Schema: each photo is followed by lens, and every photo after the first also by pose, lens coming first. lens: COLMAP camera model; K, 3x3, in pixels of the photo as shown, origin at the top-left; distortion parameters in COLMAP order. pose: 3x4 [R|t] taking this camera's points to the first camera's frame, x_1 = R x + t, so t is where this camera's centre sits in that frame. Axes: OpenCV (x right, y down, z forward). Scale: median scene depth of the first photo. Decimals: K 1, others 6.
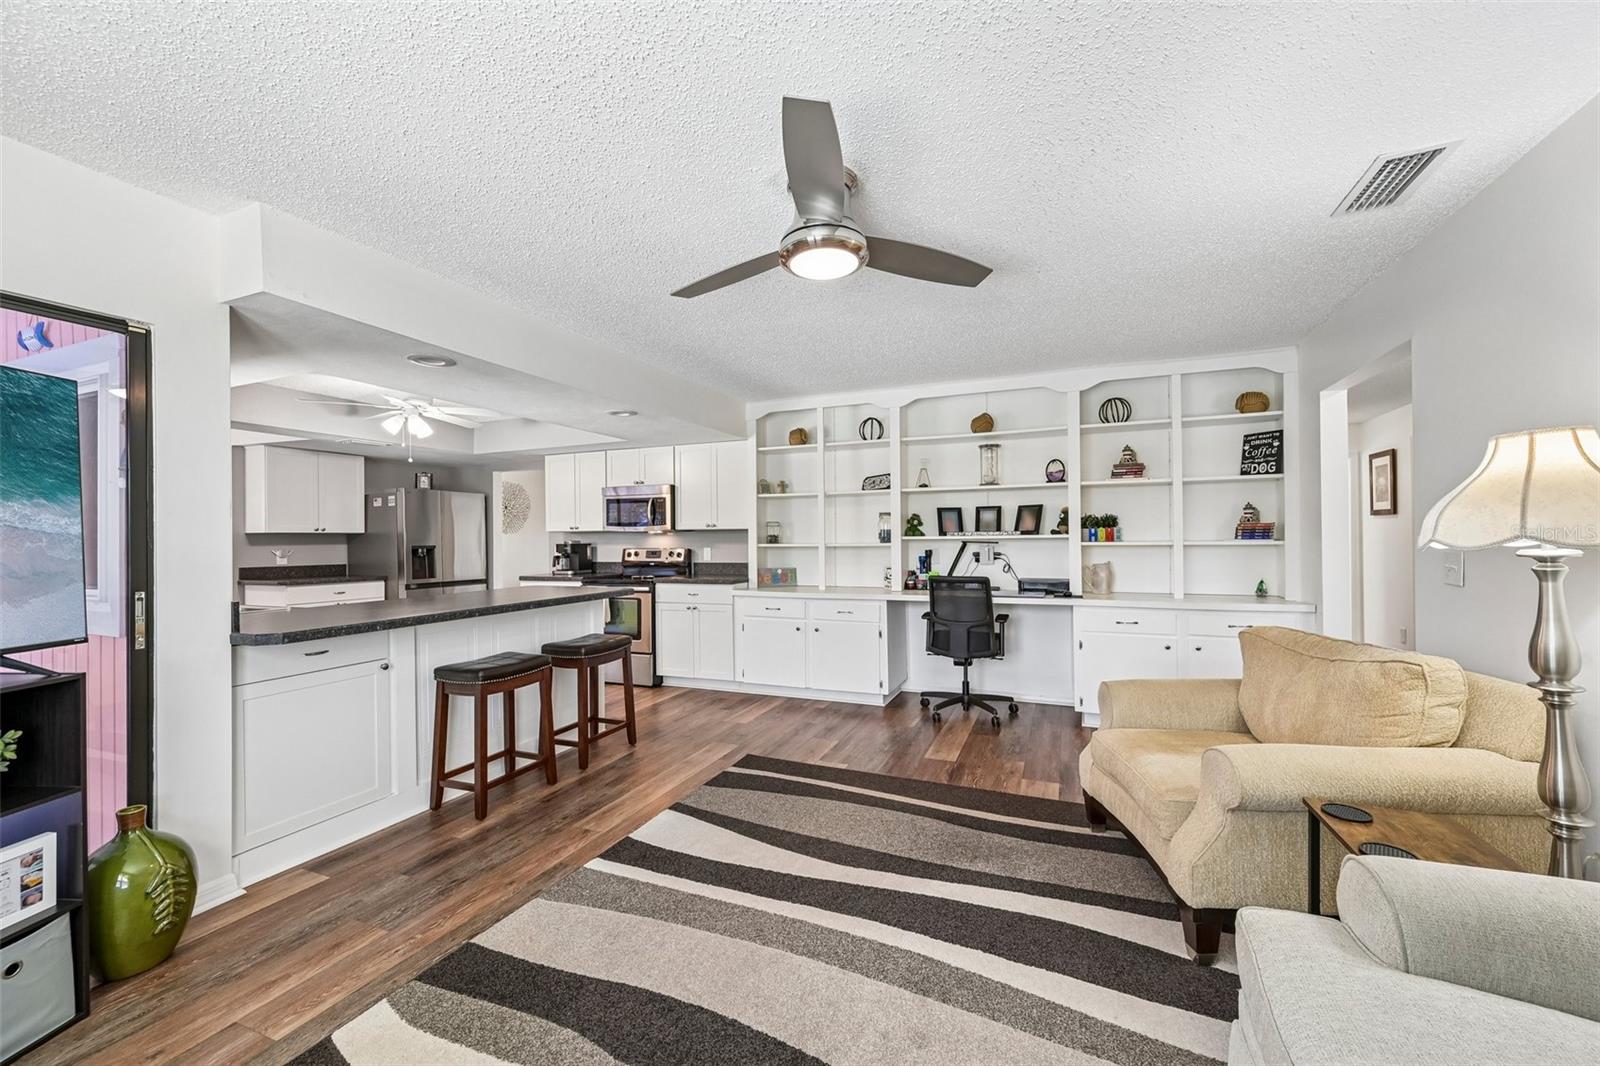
lens RADIAL K [[629.9, 0, 805.7], [0, 629.9, 537.4], [0, 0, 1]] dist [0.000024, -0.000084]
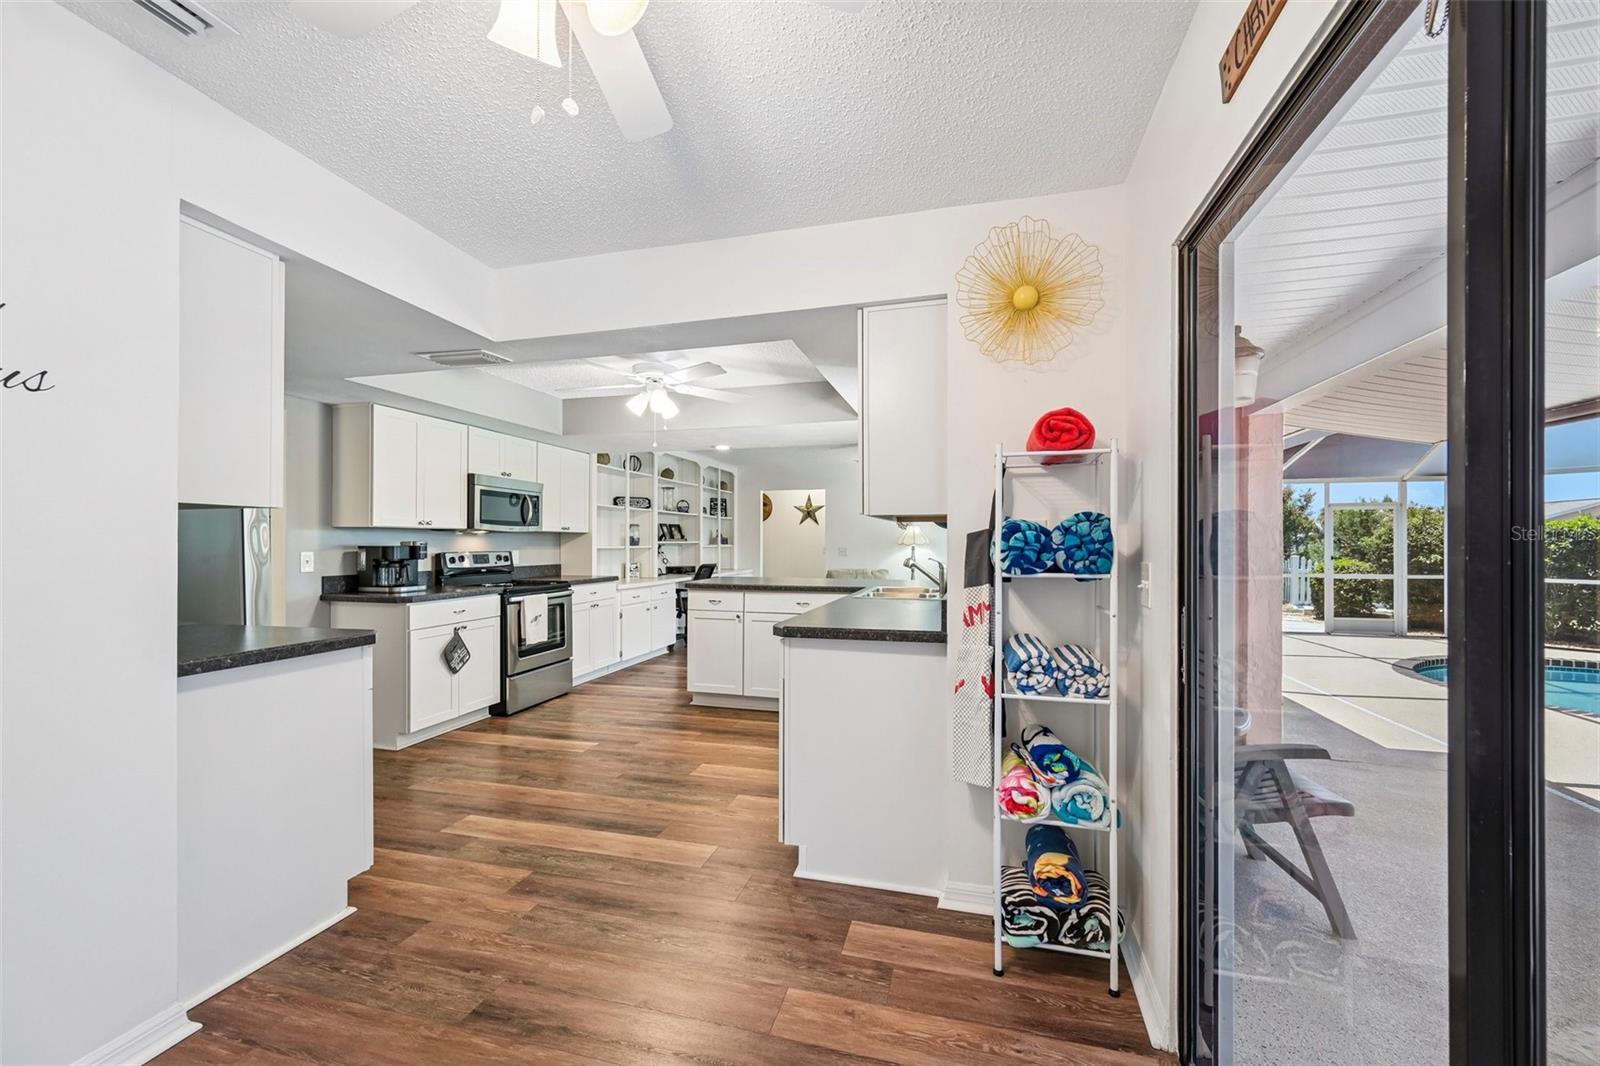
lens RADIAL K [[626.5, 0, 805.0], [0, 626.5, 510.3], [0, 0, 1]] dist [0.000477, -0.000008]
pose [[-0.138159, 0.061765, 0.988482, -1.191931], [0.001976, 0.998069, -0.062087, 0.016207], [-0.990408, -0.006624, -0.138014, 0.735531]]
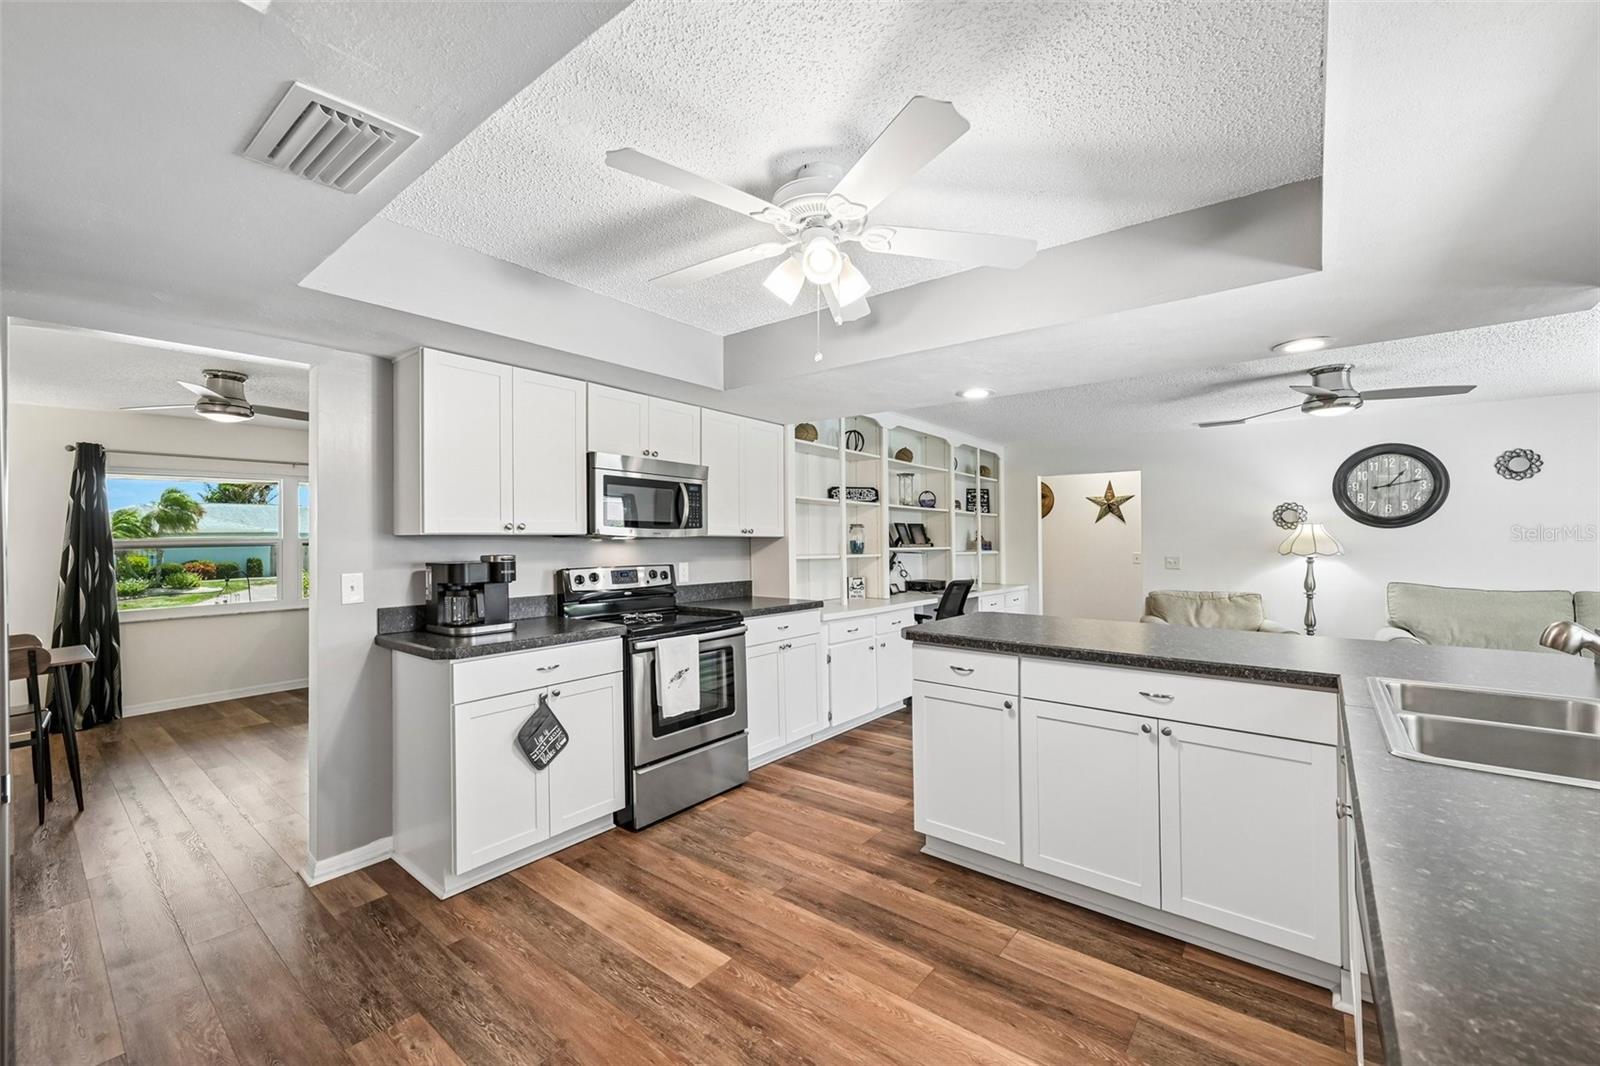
lens RADIAL K [[644.2, 0, 802.0], [0, 644.2, 523.4], [0, 0, 1]] dist [0.009741, -0.000094]
pose [[0.267838, 0.037008, 0.962753, -0.821571], [-0.007060, 0.999311, -0.036449, -0.001662], [-0.963438, 0.002966, 0.267914, 0.726355]]
